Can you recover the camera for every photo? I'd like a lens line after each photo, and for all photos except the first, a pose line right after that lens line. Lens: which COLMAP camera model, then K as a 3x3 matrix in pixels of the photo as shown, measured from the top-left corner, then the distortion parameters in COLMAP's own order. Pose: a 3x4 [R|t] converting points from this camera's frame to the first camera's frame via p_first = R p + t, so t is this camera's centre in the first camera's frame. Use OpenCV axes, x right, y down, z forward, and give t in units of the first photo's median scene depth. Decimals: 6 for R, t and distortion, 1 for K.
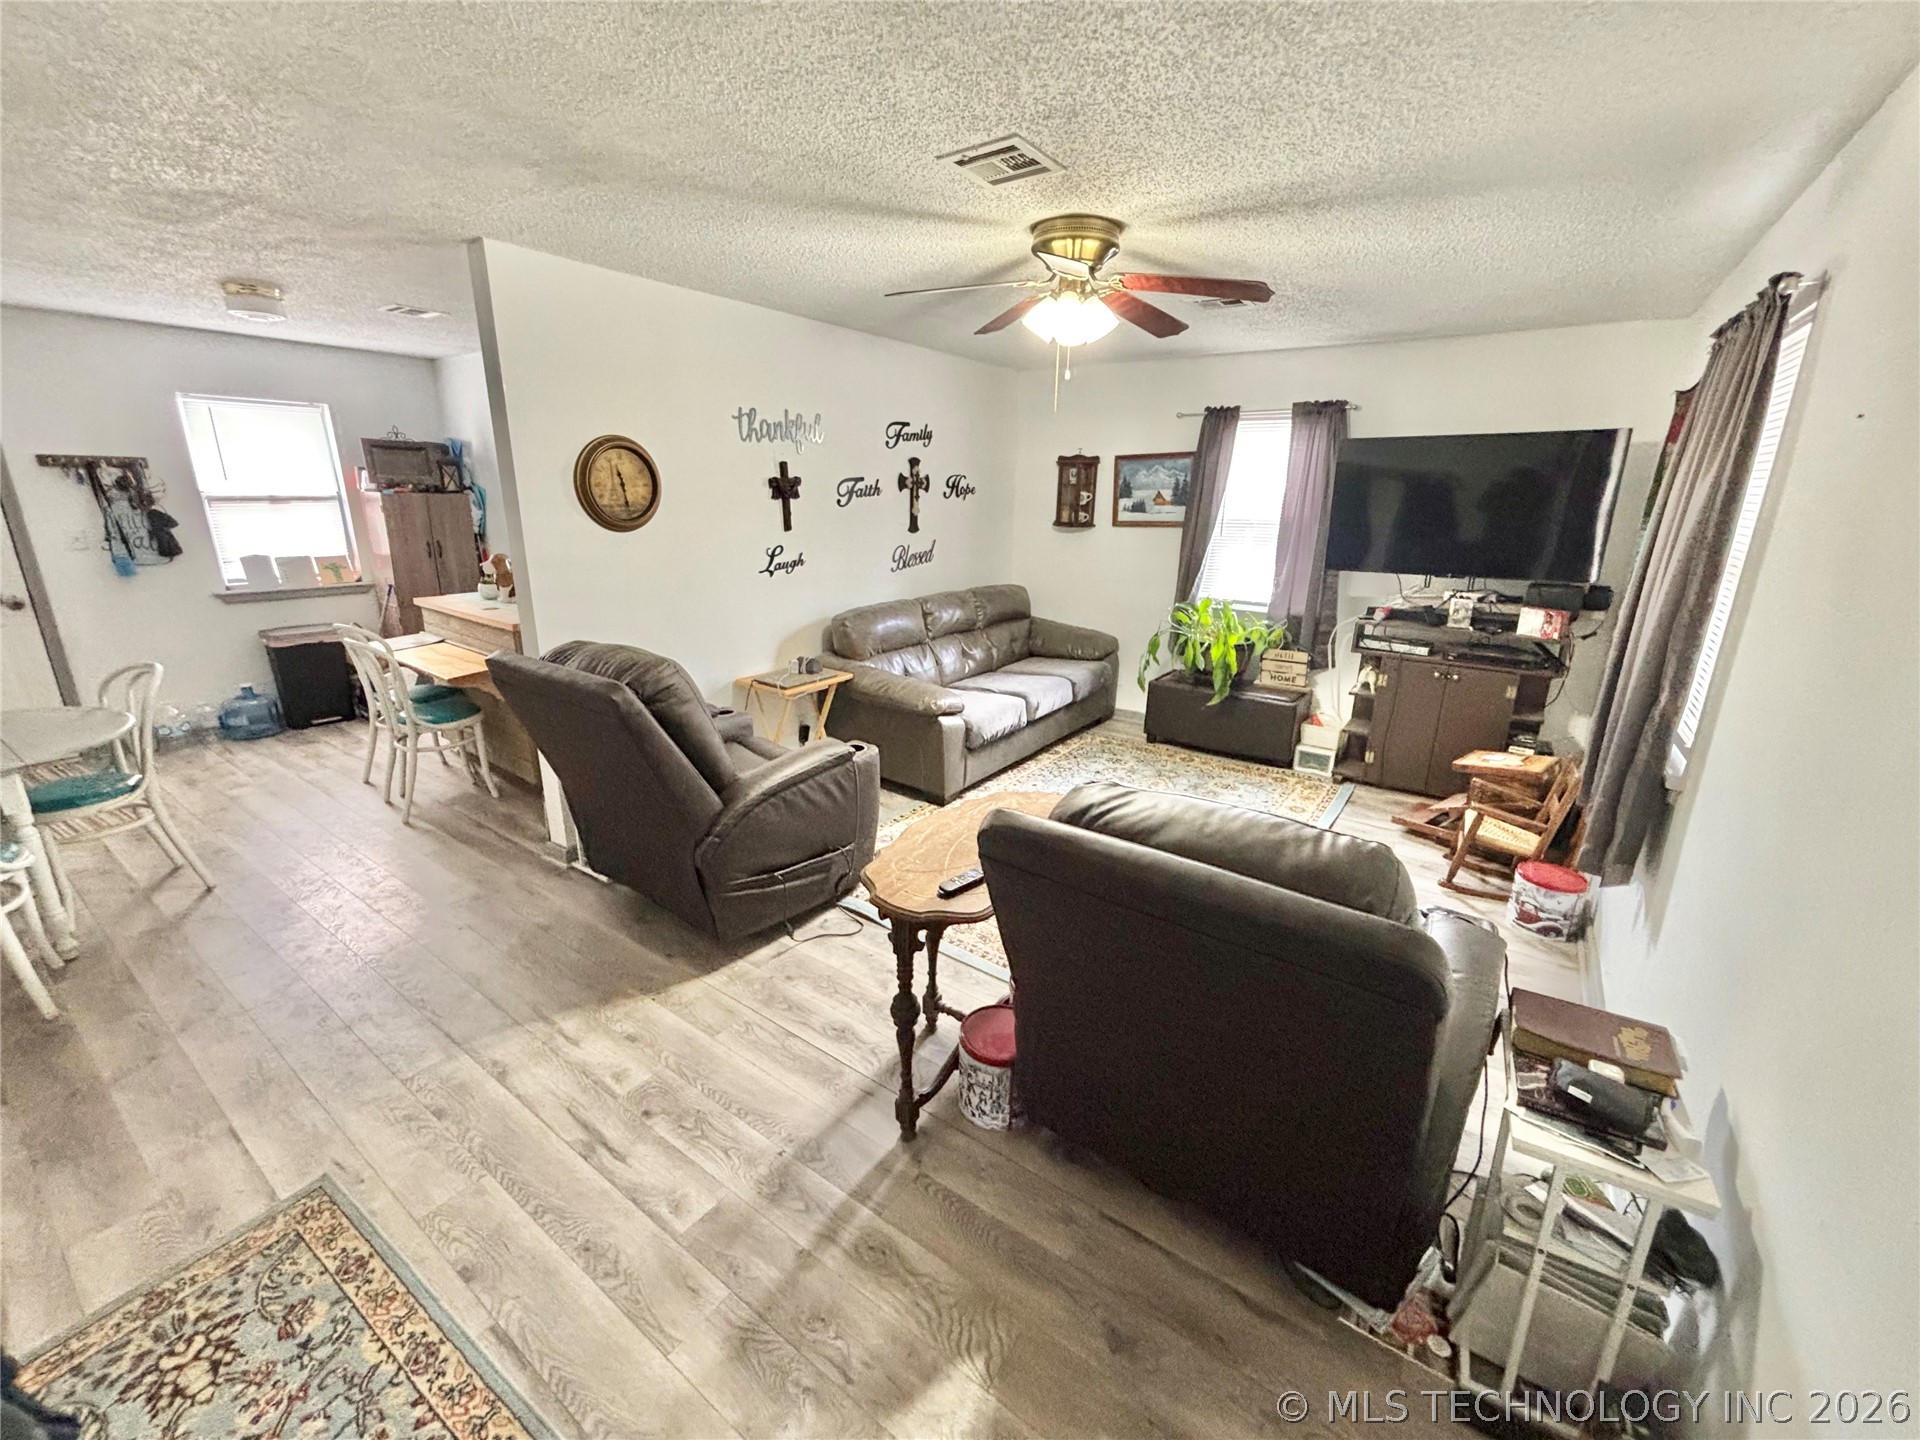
lens RADIAL K [[794.2, 0, 960.0], [0, 794.2, 720.0], [0, 0, 1]] dist [-0.000298, 0.008025]
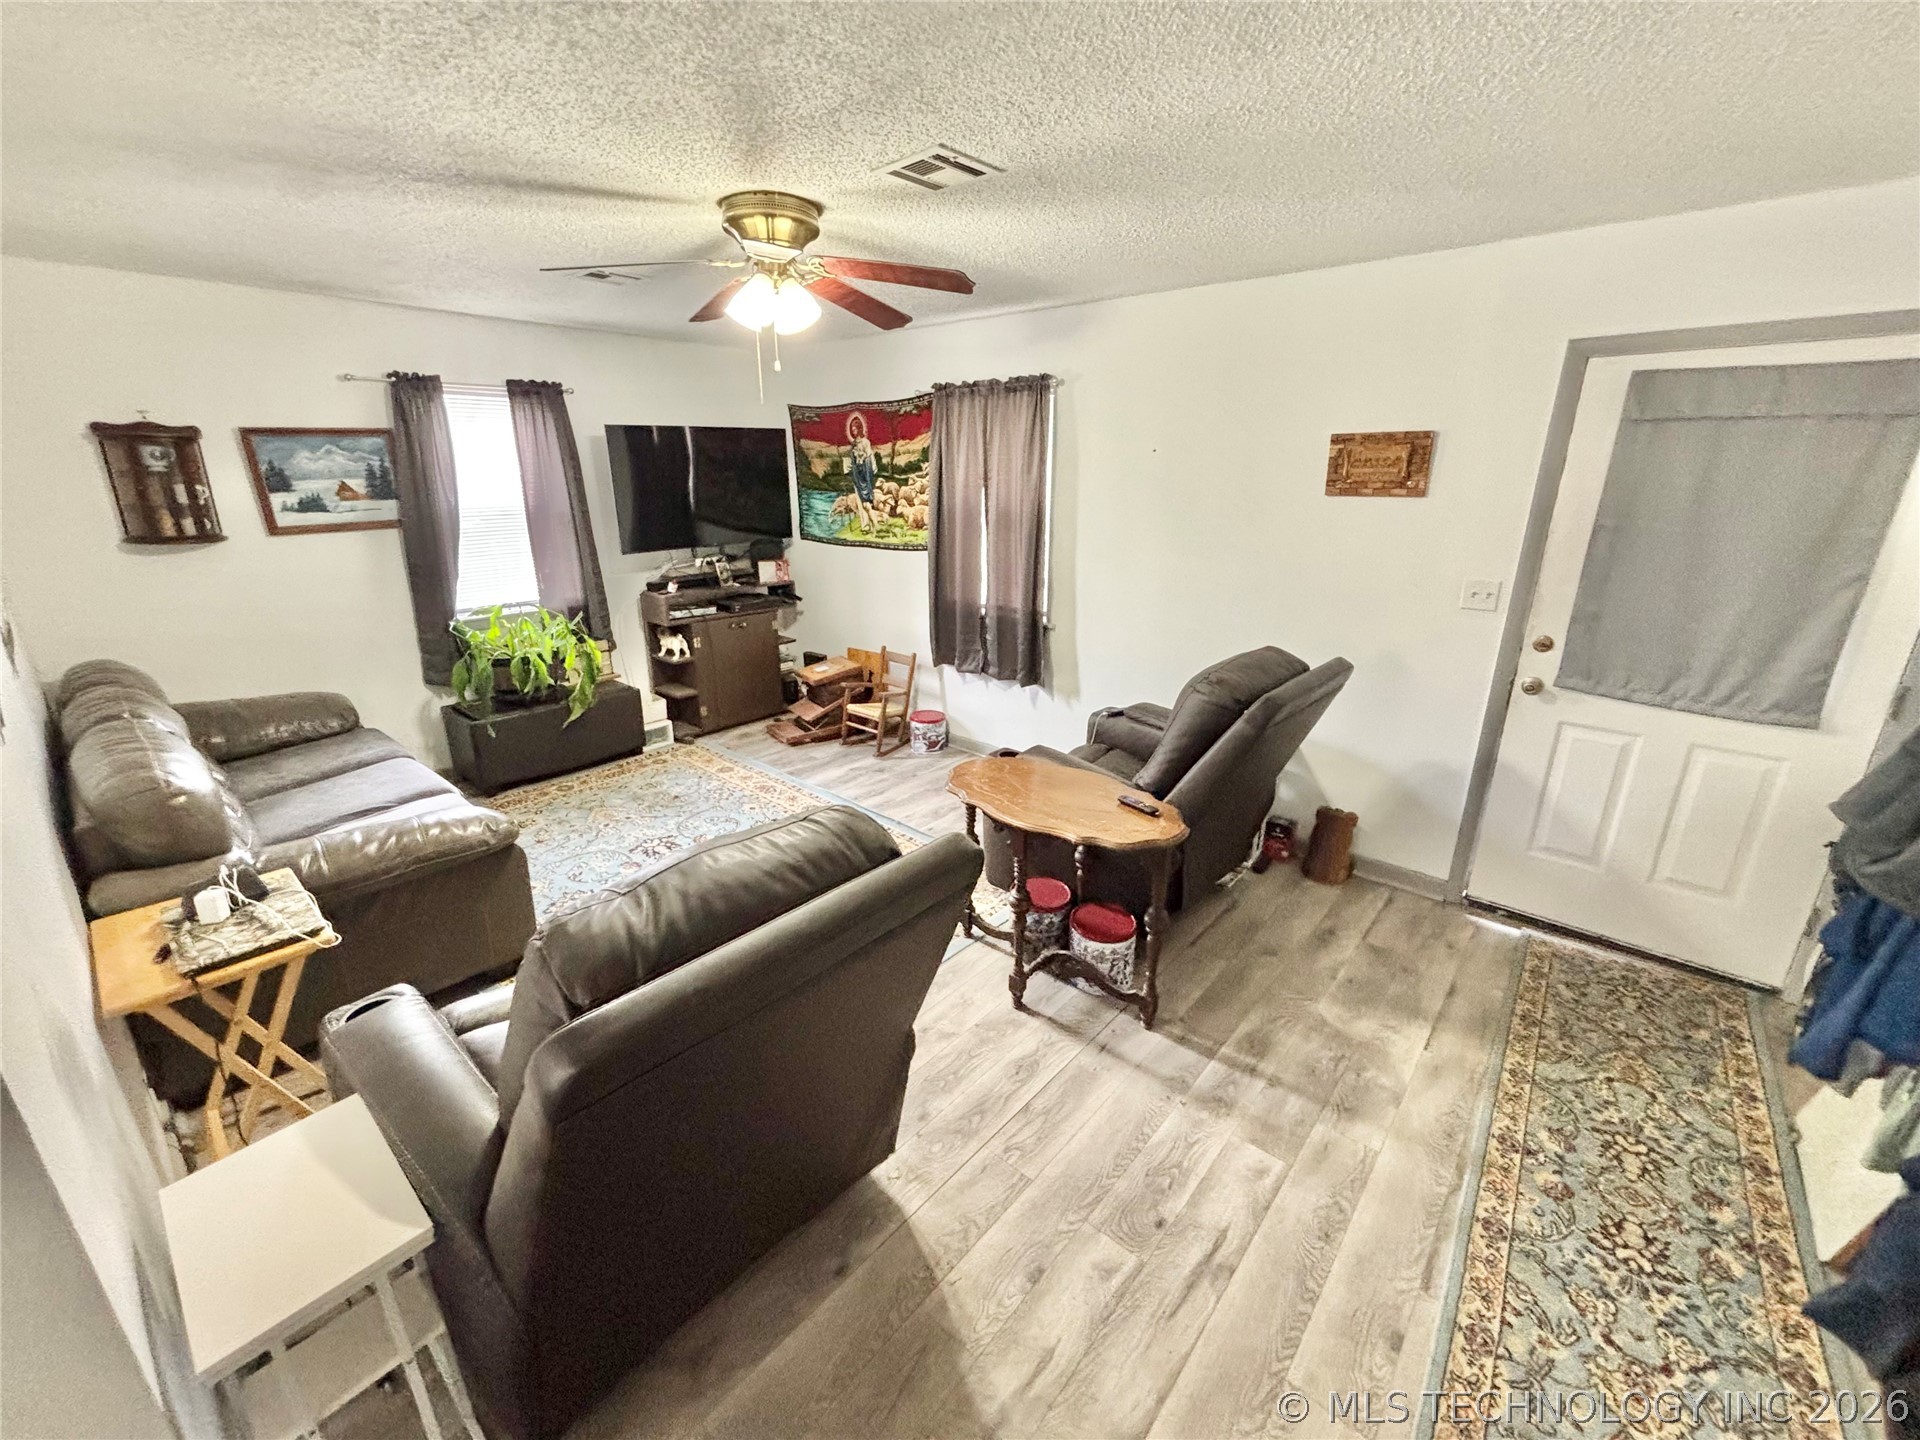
lens RADIAL K [[794.2, 0, 960.0], [0, 794.2, 720.0], [0, 0, 1]] dist [-0.000298, 0.008025]
pose [[0.085088, -0.319542, 0.943744, -0.530524], [0.278683, 0.917008, 0.285364, -0.163923], [-0.956606, 0.238724, 0.167077, 0.464171]]
